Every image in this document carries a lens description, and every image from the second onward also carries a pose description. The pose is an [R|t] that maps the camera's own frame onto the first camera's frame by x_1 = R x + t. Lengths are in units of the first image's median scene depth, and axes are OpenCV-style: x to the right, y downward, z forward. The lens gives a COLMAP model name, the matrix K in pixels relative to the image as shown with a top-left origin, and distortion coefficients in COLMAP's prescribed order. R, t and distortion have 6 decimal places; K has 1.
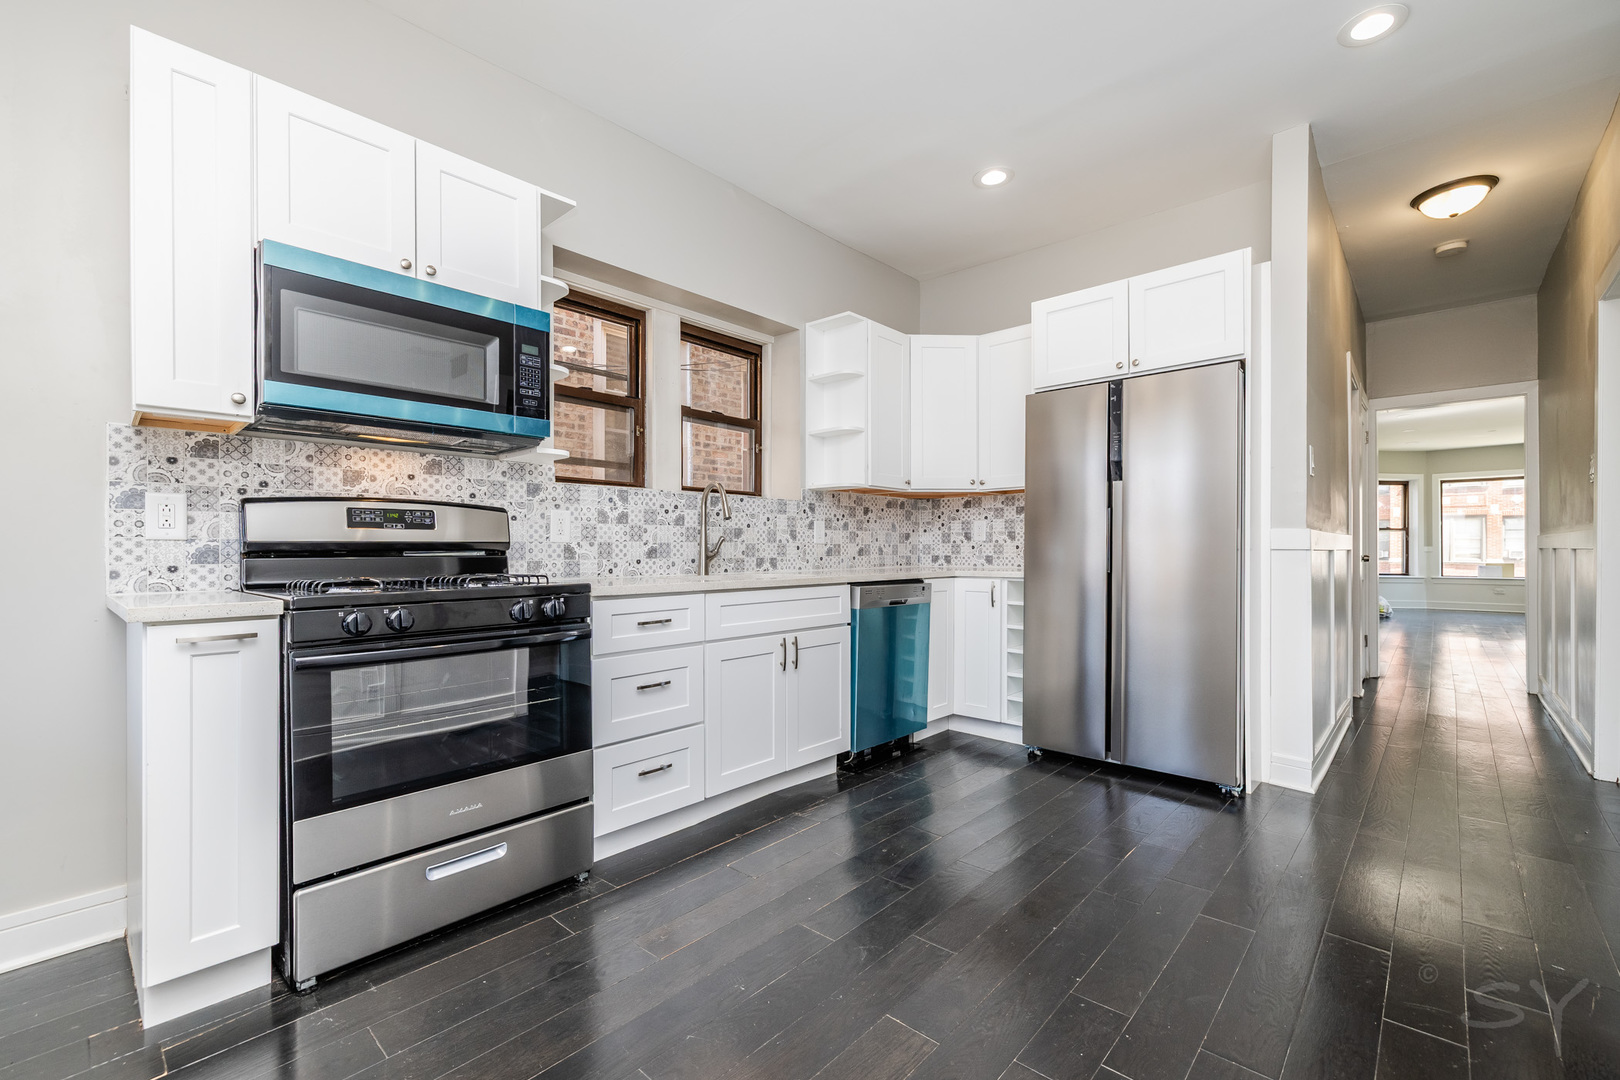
lens RADIAL K [[690.2, 0, 790.9], [0, 690.2, 550.0], [0, 0, 1]] dist [-0.000472, 0.001696]
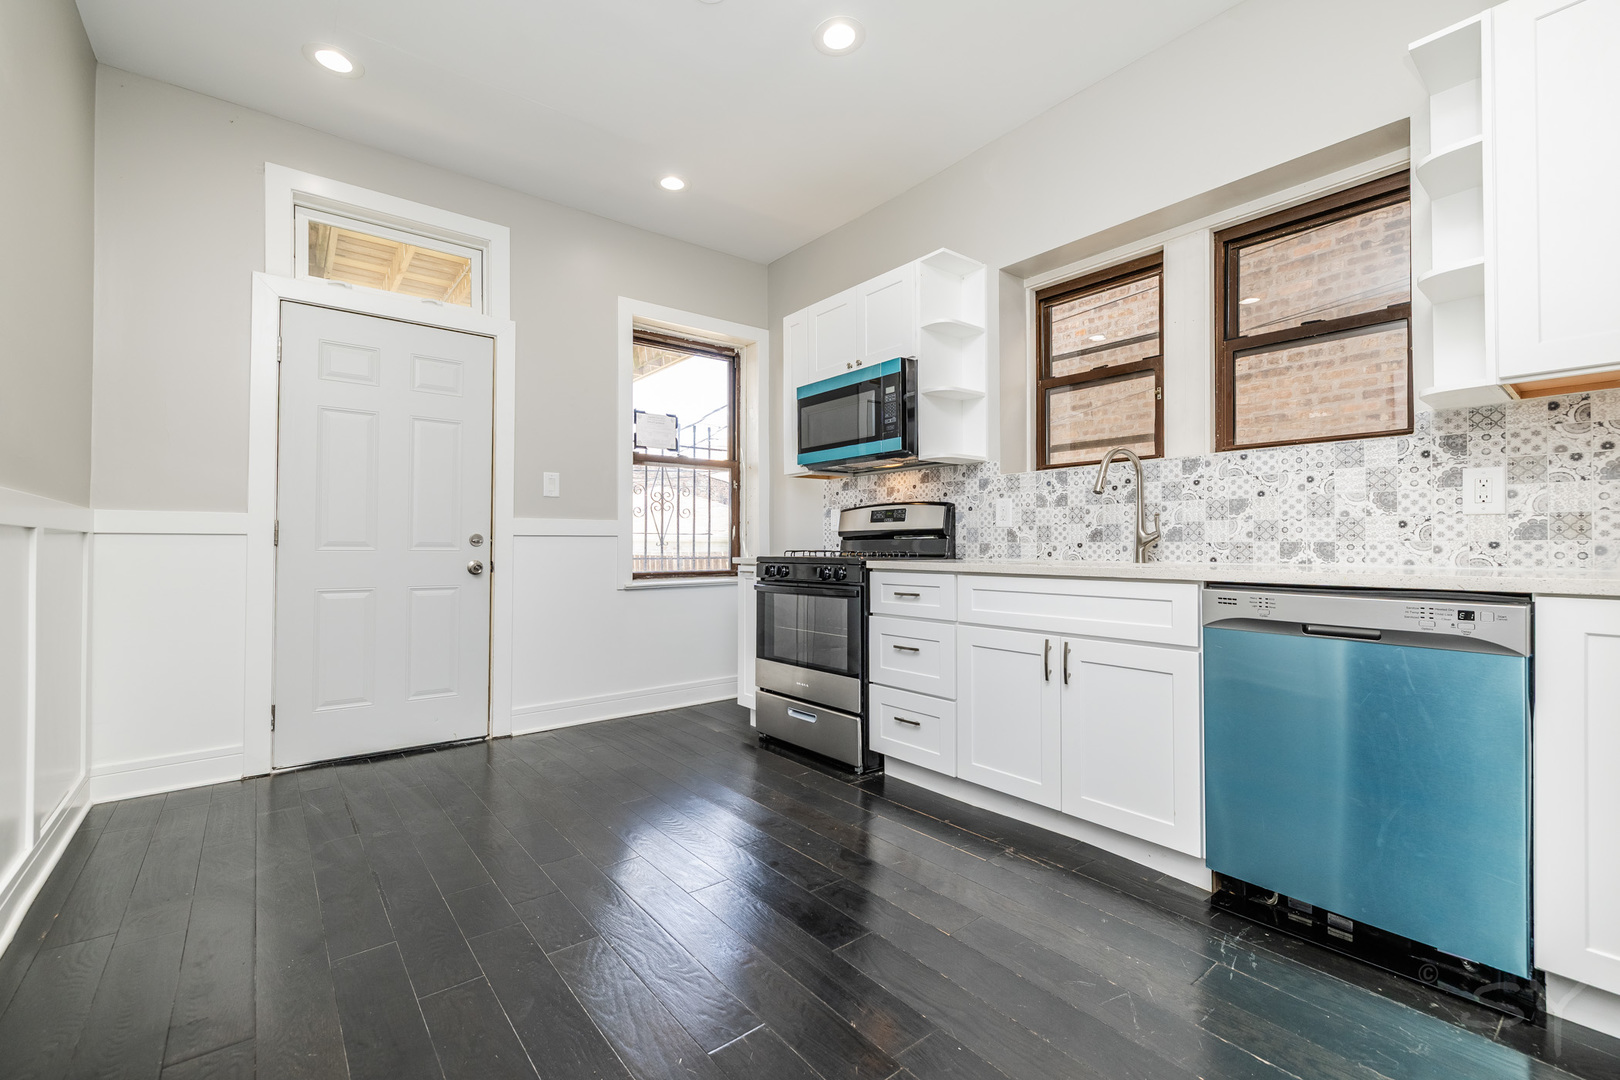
lens RADIAL K [[690.2, 0, 793.0], [0, 690.2, 541.2], [0, 0, 1]] dist [-0.000472, 0.001696]
pose [[-0.151331, -0.003701, -0.988476, 0.923520], [0.001234, 0.999992, -0.003933, 0.017546], [0.988482, -0.001815, -0.151325, 0.920829]]
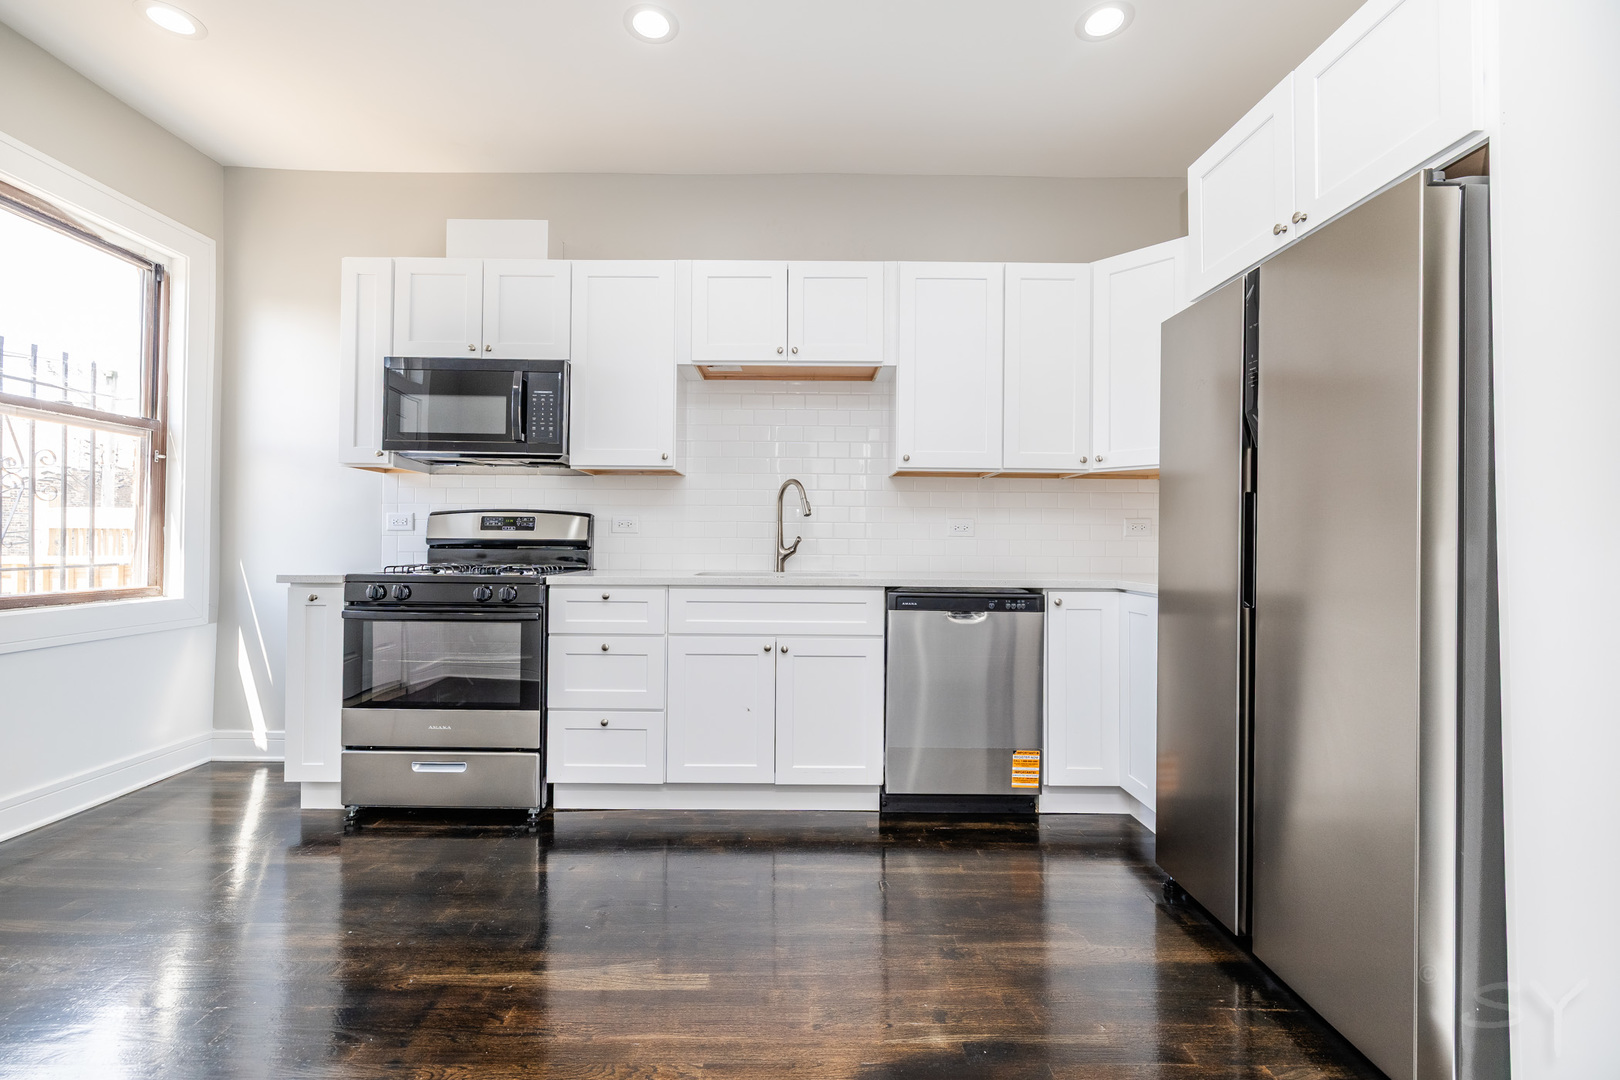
lens RADIAL K [[690.2, 0, 823.6], [0, 690.2, 527.1], [0, 0, 1]] dist [-0.000472, 0.001696]
pose [[0.688052, -0.001758, -0.725659, 0.821564], [-0.008954, 0.999900, -0.010913, -0.024899], [0.725606, 0.014006, 0.687968, 0.439780]]
